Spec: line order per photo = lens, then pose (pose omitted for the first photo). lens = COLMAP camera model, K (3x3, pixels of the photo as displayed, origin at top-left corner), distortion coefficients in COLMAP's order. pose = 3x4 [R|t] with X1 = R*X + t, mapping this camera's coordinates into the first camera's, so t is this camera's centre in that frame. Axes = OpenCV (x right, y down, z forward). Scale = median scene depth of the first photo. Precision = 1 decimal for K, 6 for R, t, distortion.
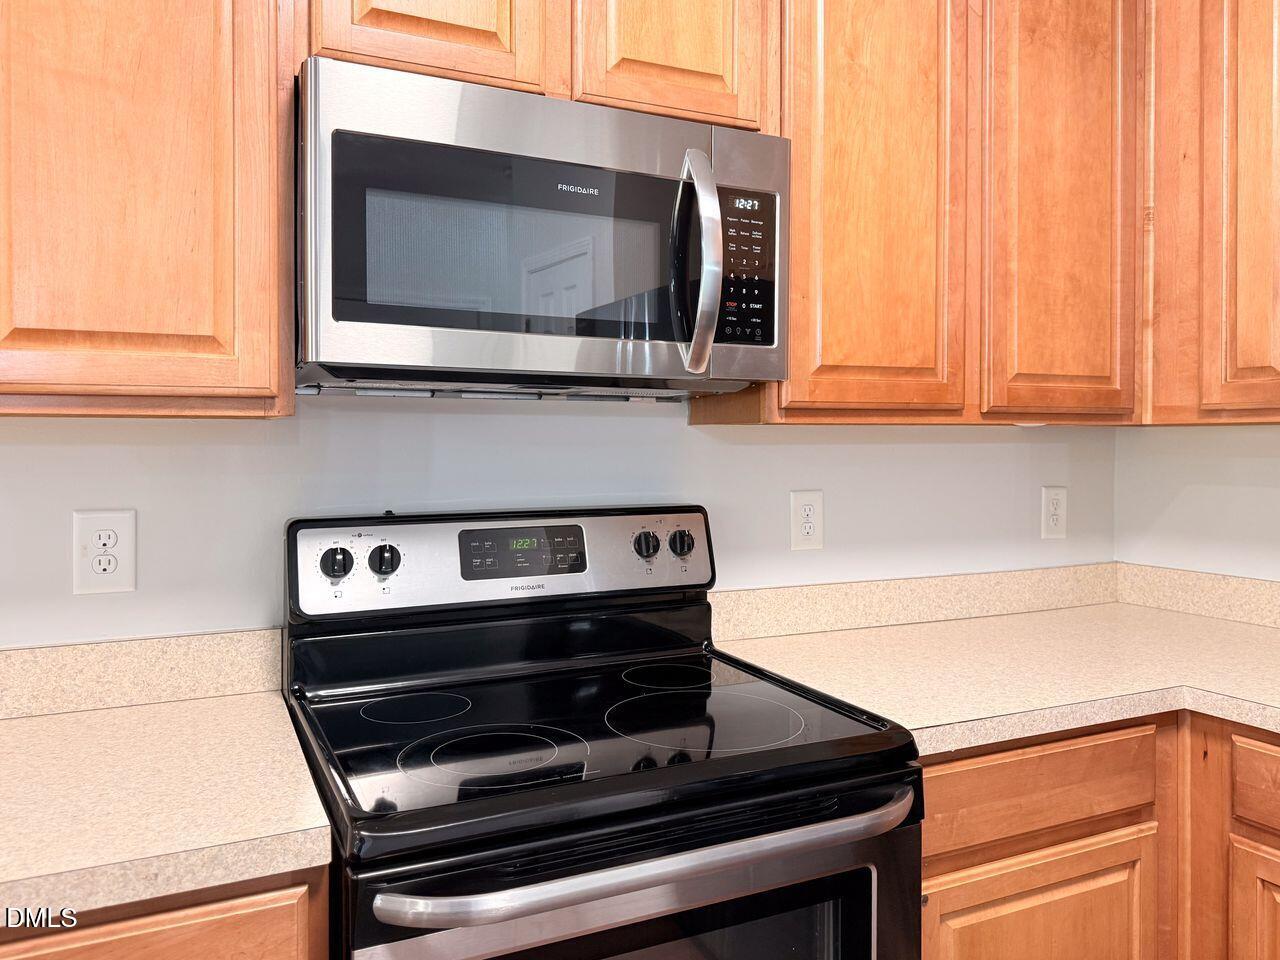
lens RADIAL K [[920.6, 0, 660.3], [0, 920.6, 452.8], [0, 0, 1]] dist [0.048249, -0.041063]
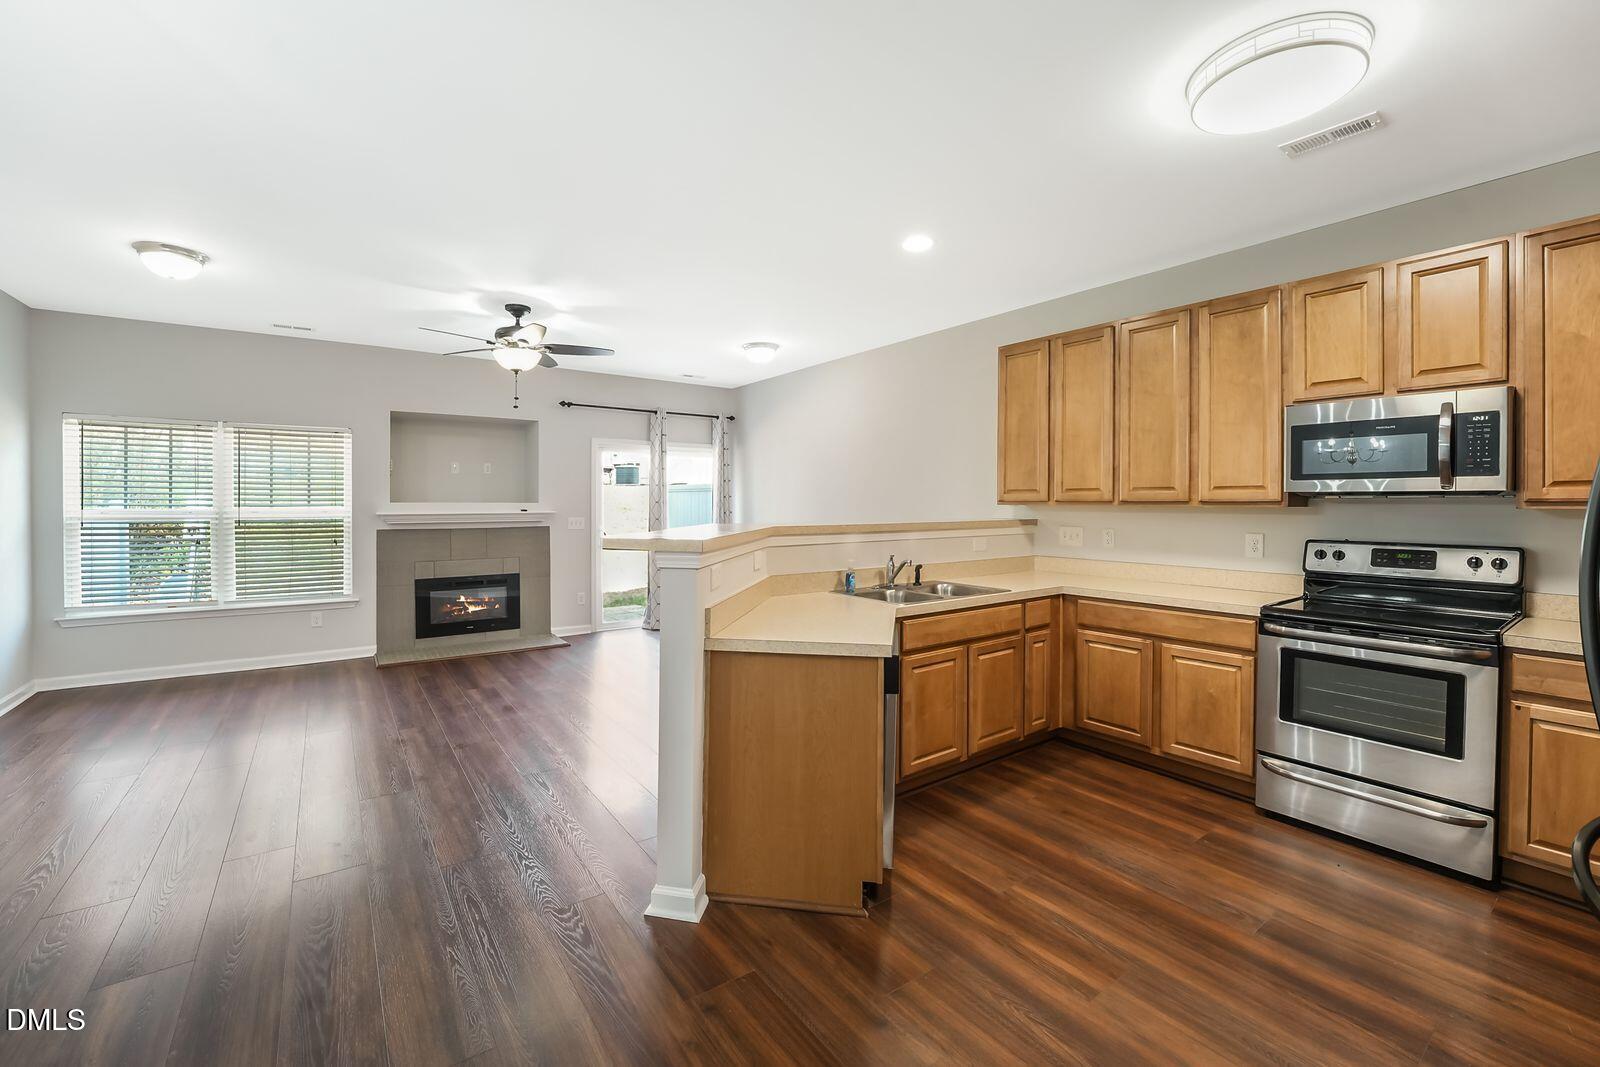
lens RADIAL K [[647.3, 0, 792.2], [0, 647.3, 504.3], [0, 0, 1]] dist [-0.013376, 0.000396]
pose [[0.133436, 0.001296, -0.991057, 1.425424], [-0.016063, 0.999871, -0.000855, -0.014828], [0.990927, 0.016033, 0.133439, -0.940871]]
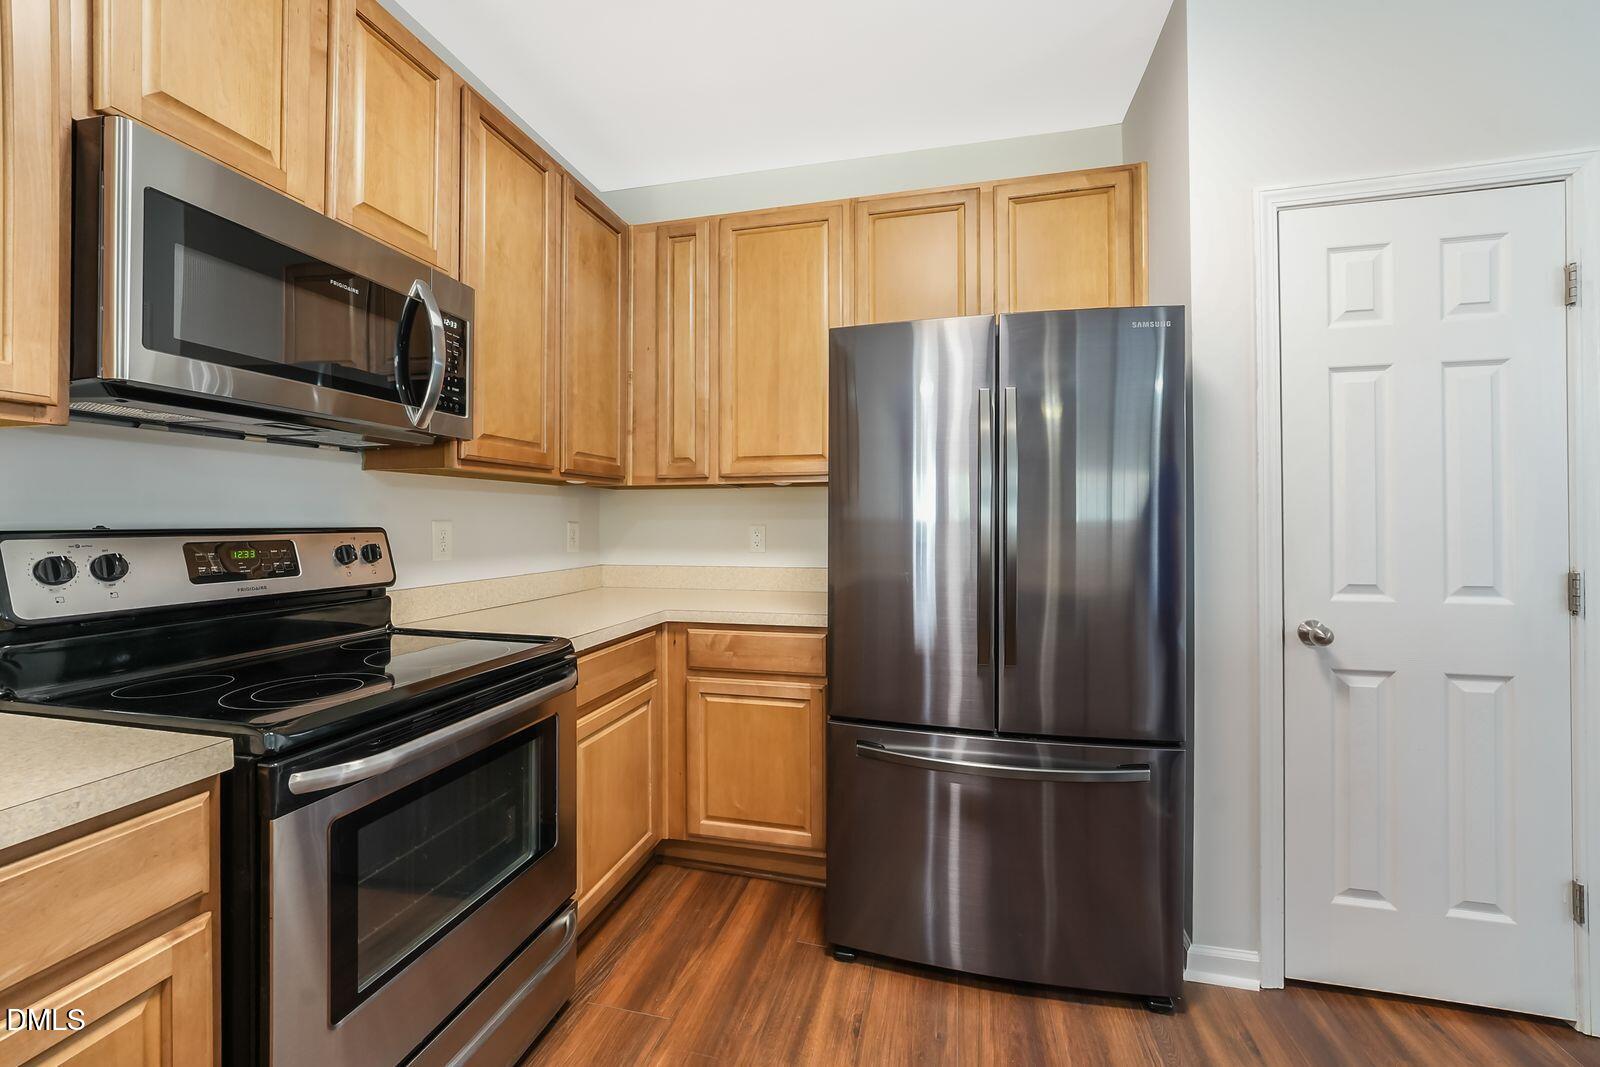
lens RADIAL K [[647.3, 0, 769.6], [0, 647.3, 519.4], [0, 0, 1]] dist [-0.013376, 0.000396]
pose [[0.657998, 0.005036, 0.753002, -0.345506], [0.008682, 0.999860, -0.014274, 0.073880], [-0.752969, 0.015930, 0.657863, -0.097327]]
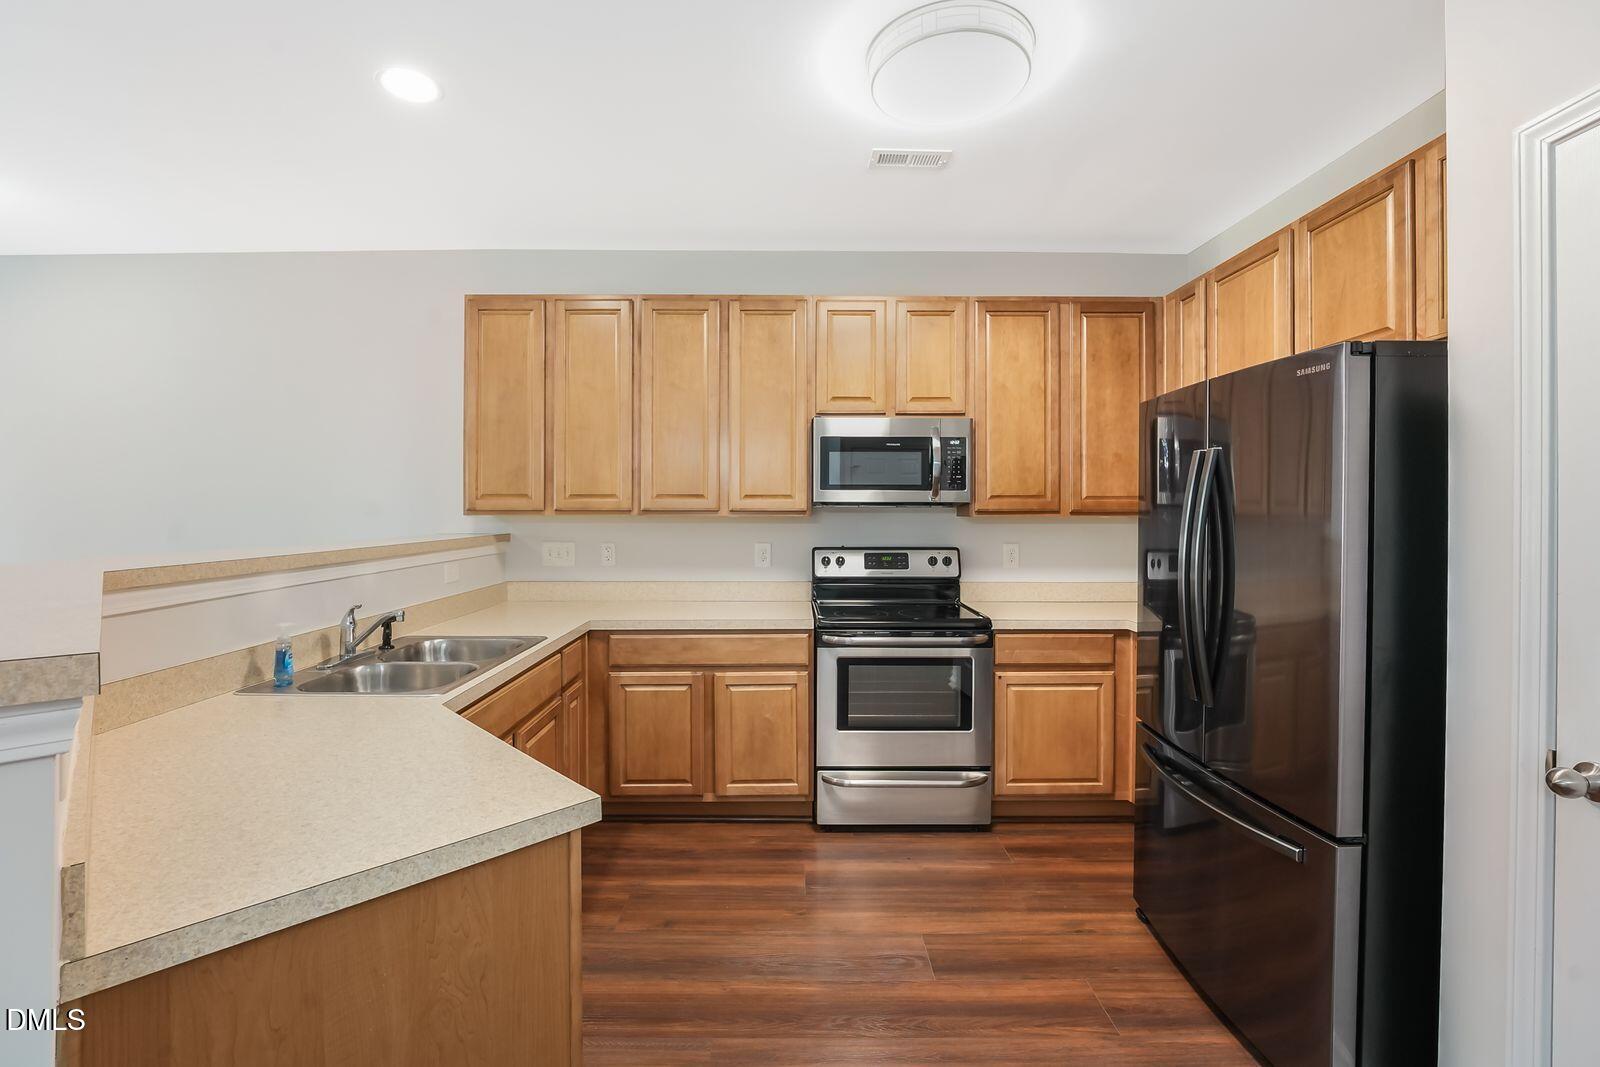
lens RADIAL K [[694.3, 0, 782.9], [0, 694.3, 512.7], [0, 0, 1]] dist [-0.017548, 0.000263]
pose [[0.883481, 0.000889, -0.468466, 0.606723], [-0.006128, 0.999935, -0.009659, -0.022289], [0.468427, 0.011404, 0.883429, -1.120508]]
